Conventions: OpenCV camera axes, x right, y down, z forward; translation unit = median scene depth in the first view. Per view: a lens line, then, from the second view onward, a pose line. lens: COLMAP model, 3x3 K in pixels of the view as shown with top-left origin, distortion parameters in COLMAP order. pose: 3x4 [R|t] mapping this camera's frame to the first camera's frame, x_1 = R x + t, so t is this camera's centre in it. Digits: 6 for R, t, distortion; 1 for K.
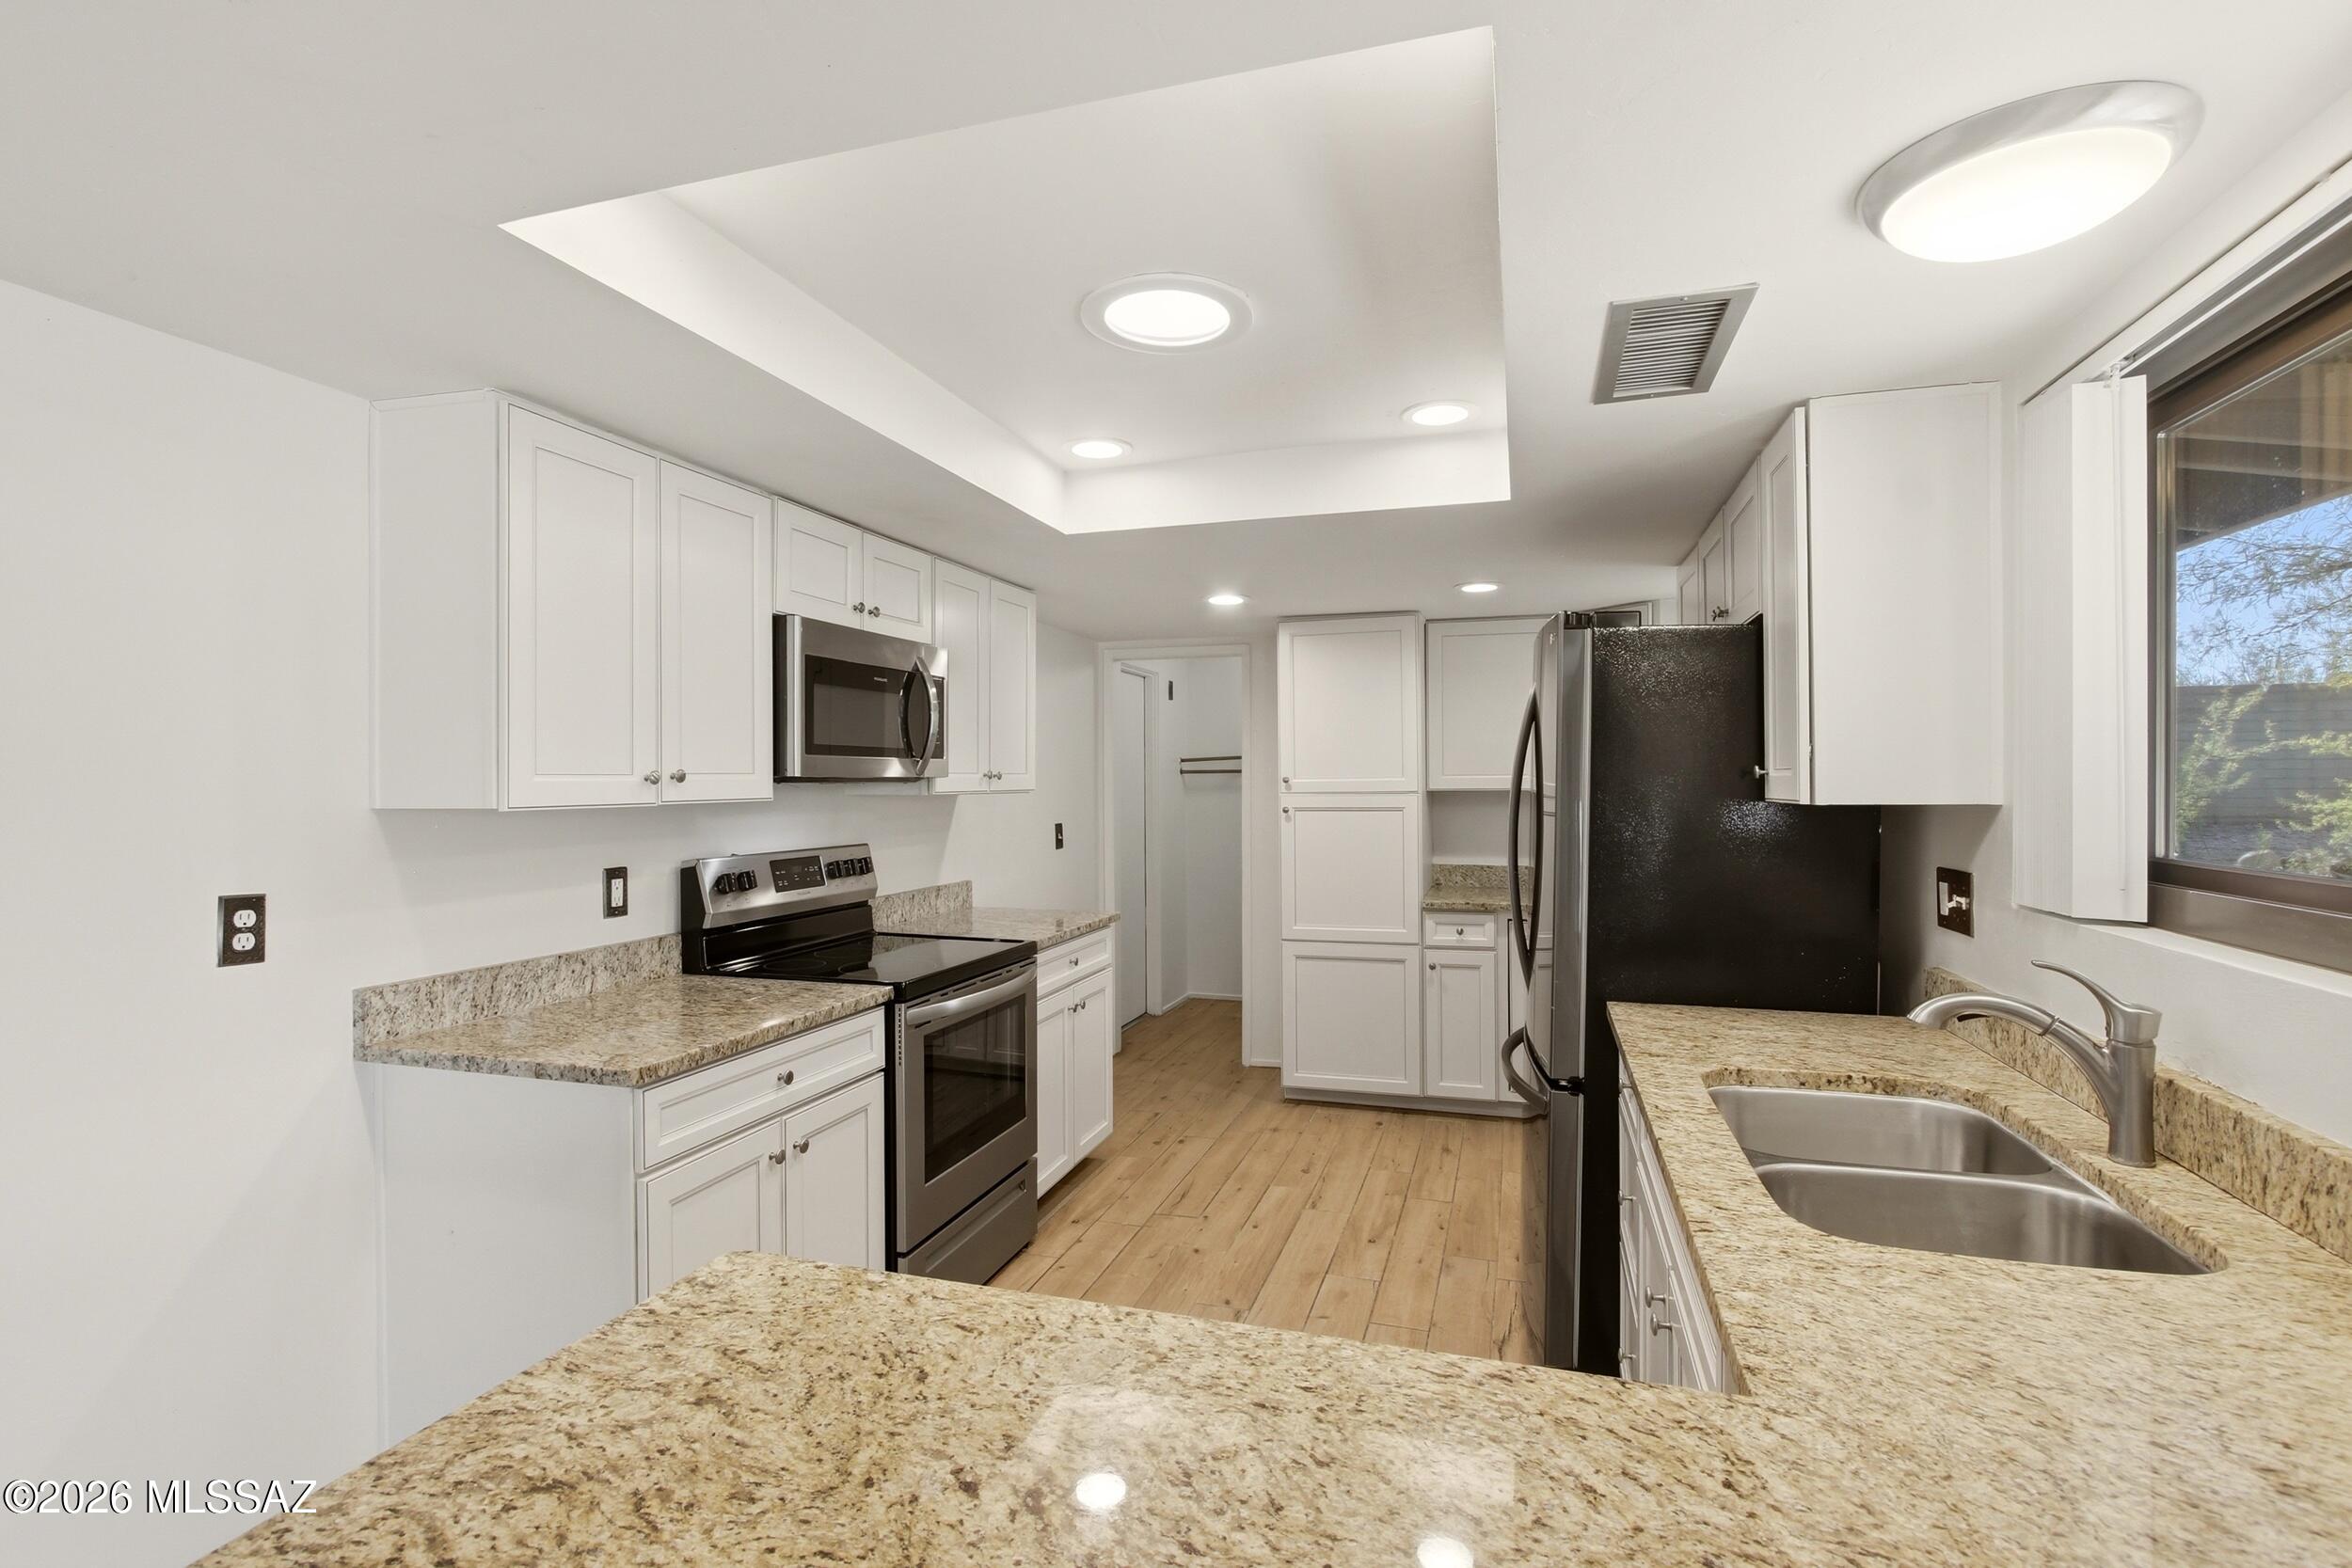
lens RADIAL K [[1134.6, 0, 1183.1], [0, 1134.6, 788.2], [0, 0, 1]] dist [-0.001323, -0.000058]
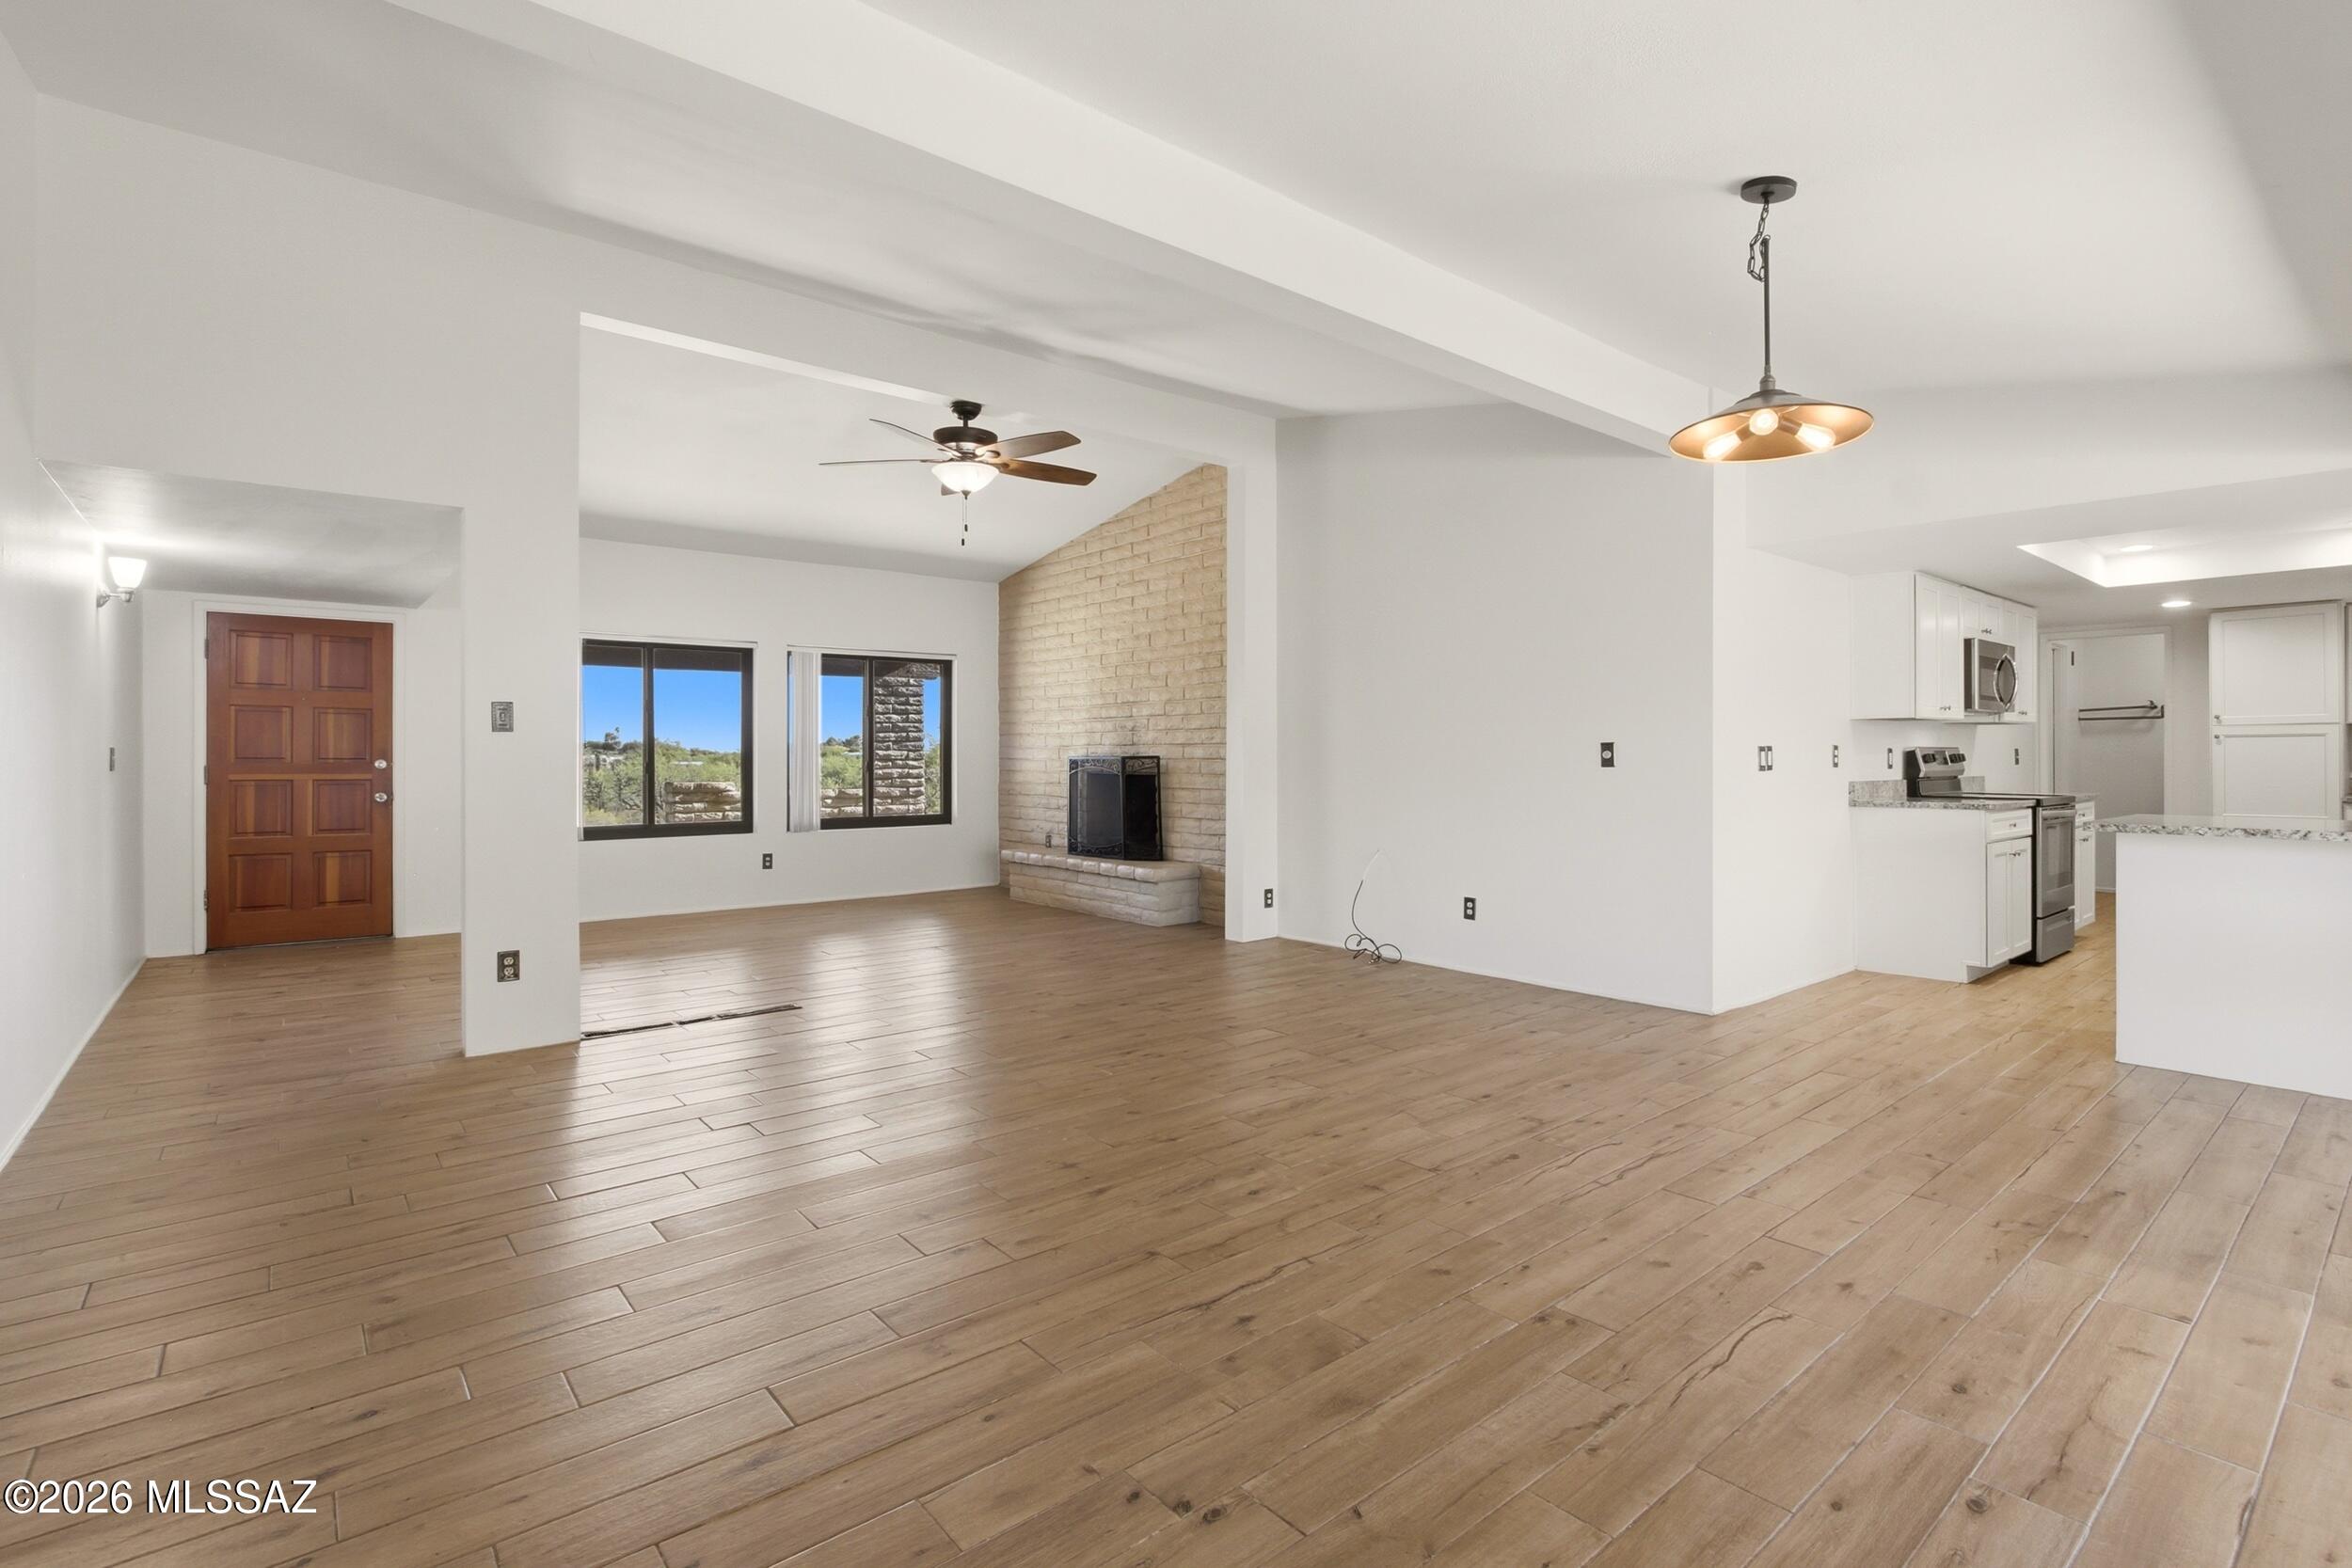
lens RADIAL K [[1110.0, 0, 1171.0], [0, 1110.0, 756.7], [0, 0, 1]] dist [-0.015773, 0.001472]
pose [[0.831441, 0.001991, -0.555609, -0.434012], [-0.003709, 0.999991, -0.001966, 0.090852], [0.555601, 0.003695, 0.831441, -1.656513]]
